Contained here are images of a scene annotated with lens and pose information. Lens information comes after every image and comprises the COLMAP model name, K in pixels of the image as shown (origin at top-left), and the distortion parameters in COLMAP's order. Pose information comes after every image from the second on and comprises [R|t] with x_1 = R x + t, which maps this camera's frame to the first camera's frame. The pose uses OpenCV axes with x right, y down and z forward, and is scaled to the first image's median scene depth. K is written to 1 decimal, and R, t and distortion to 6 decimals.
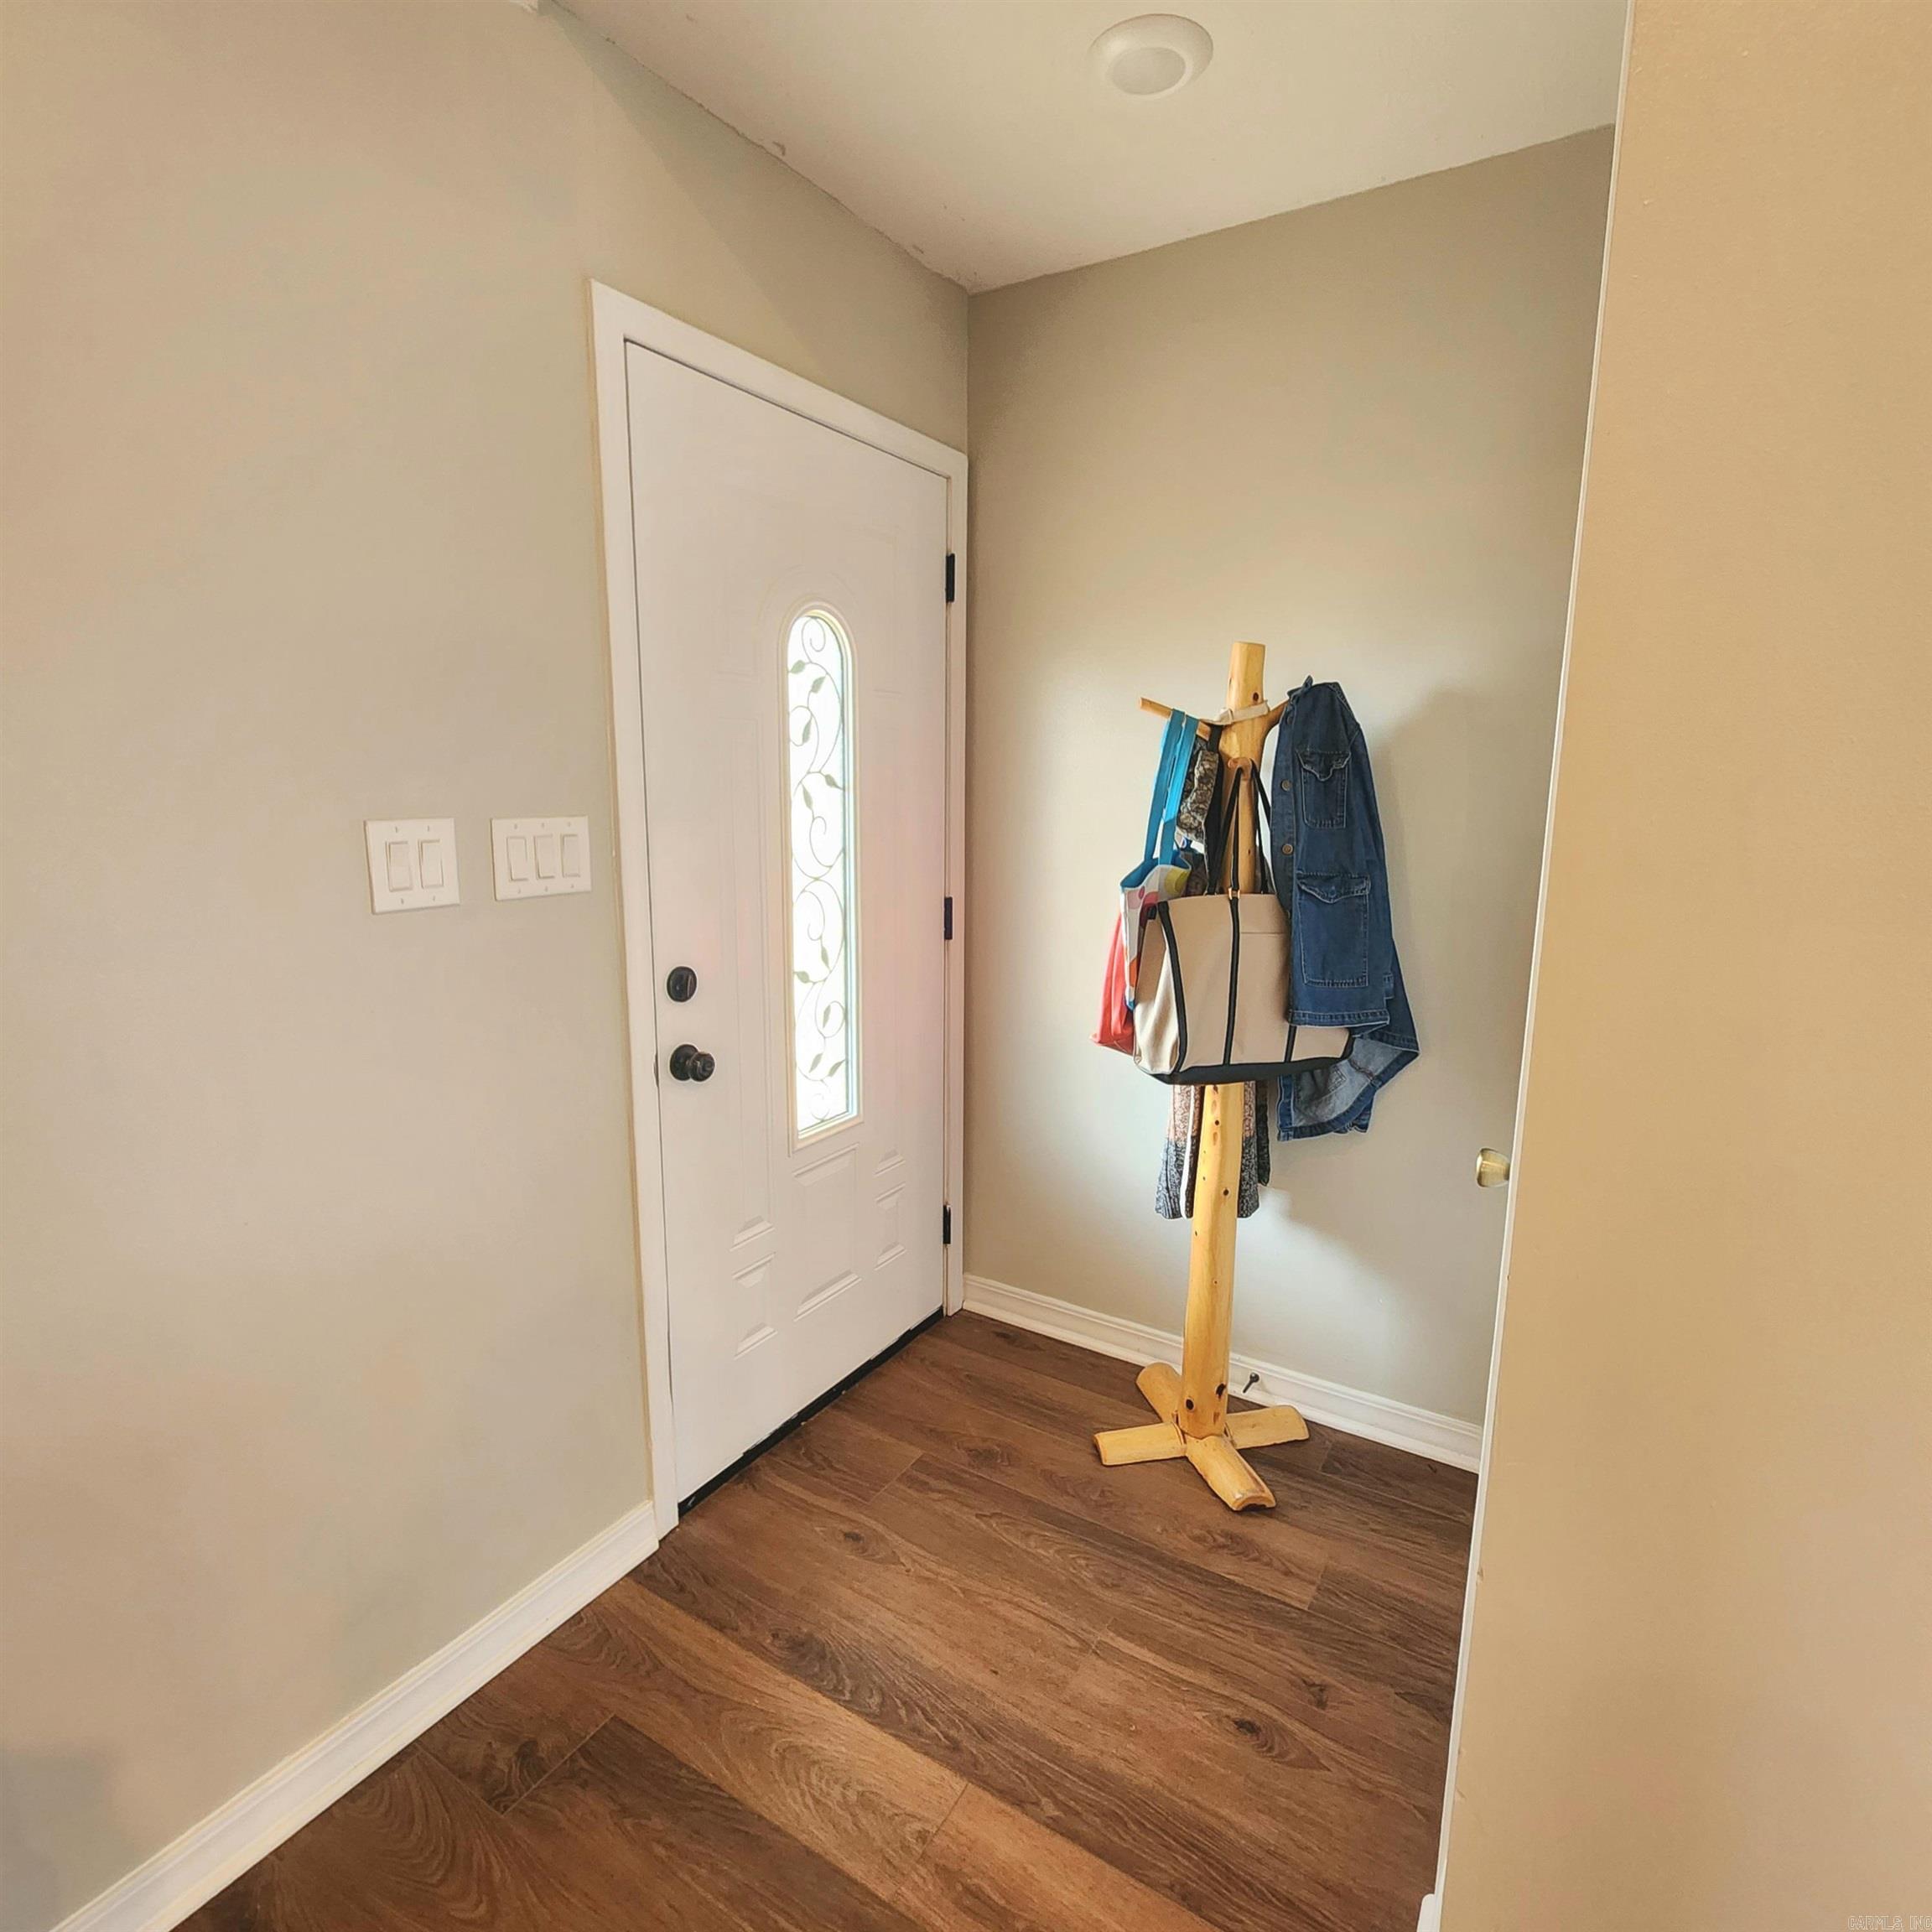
lens RADIAL K [[1059.7, 0, 969.7], [0, 1059.7, 964.1], [0, 0, 1]] dist [-0.004938, 0.000690]
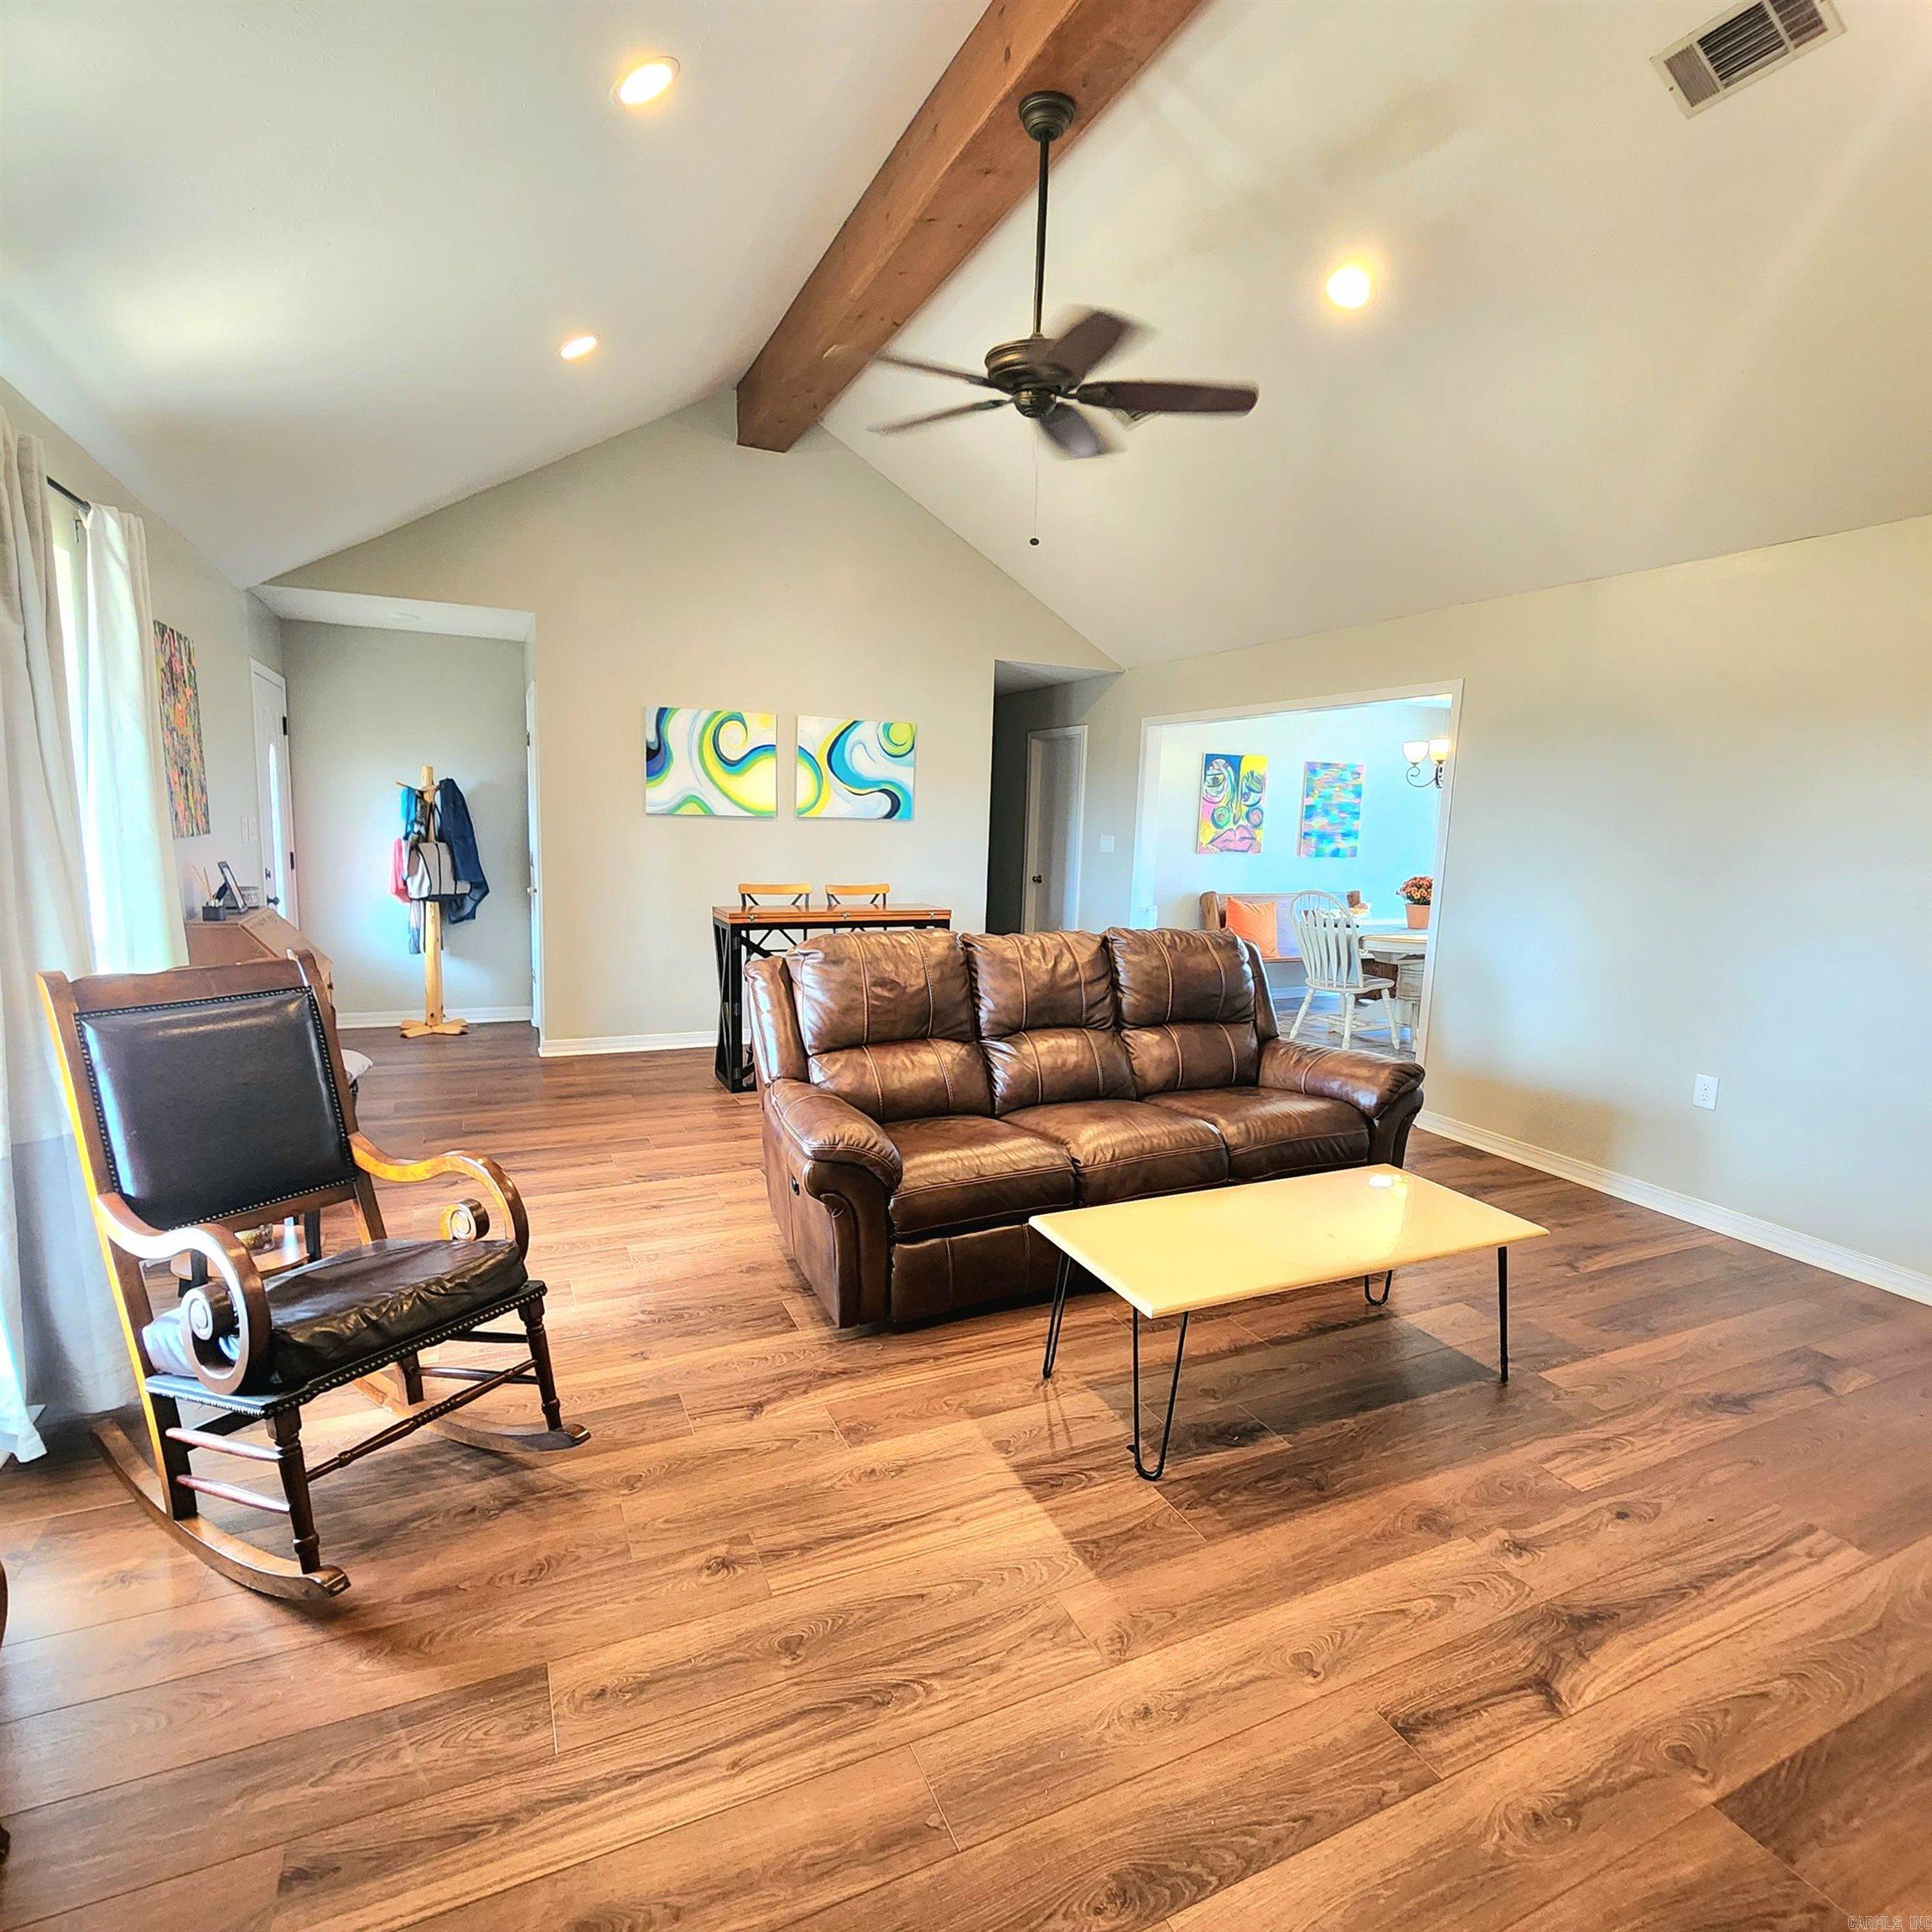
lens RADIAL K [[1059.7, 0, 970.4], [0, 1059.7, 969.5], [0, 0, 1]] dist [-0.004938, 0.000690]
pose [[0.550043, -0.109467, 0.827931, -1.584903], [0.115115, 0.991847, 0.054662, 0.333788], [-0.827164, 0.065241, 0.558160, -2.167284]]
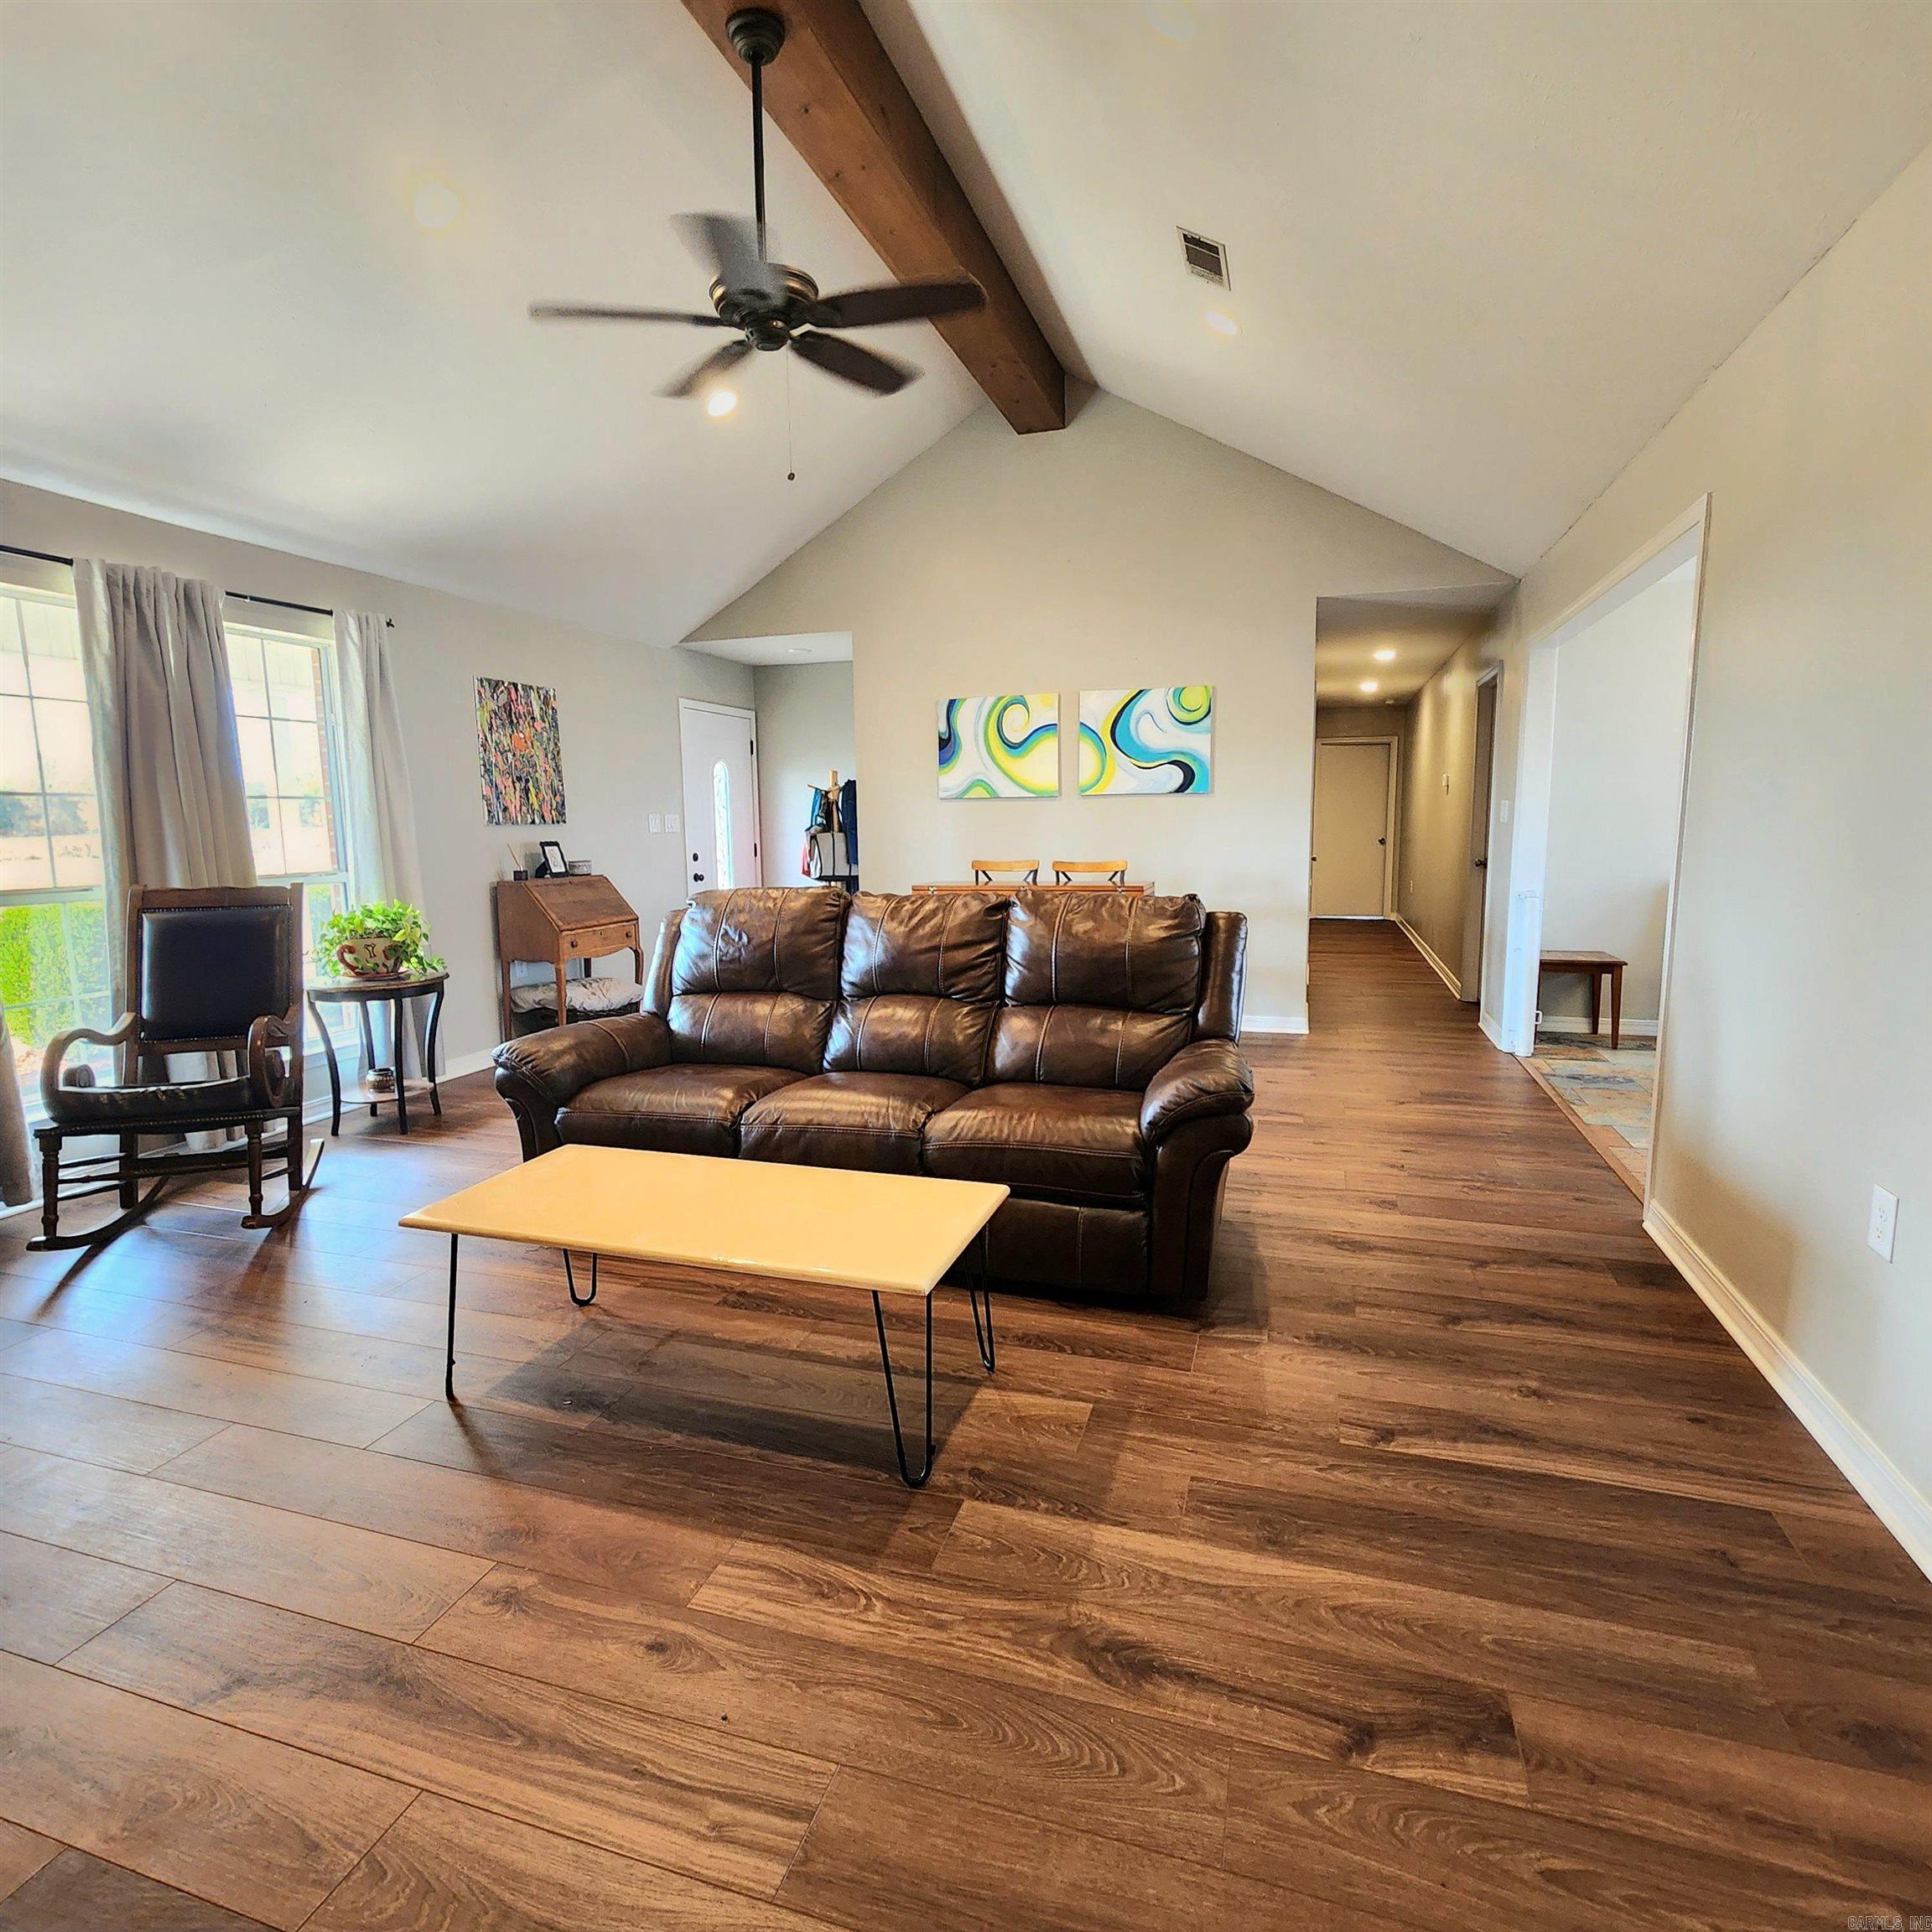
lens RADIAL K [[1059.7, 0, 959.1], [0, 1059.7, 969.7], [0, 0, 1]] dist [-0.004938, 0.000690]
pose [[0.970730, -0.052520, 0.234361, -0.251619], [0.059725, 0.997932, -0.023749, 0.567915], [-0.232629, 0.037051, 0.971860, -2.953187]]
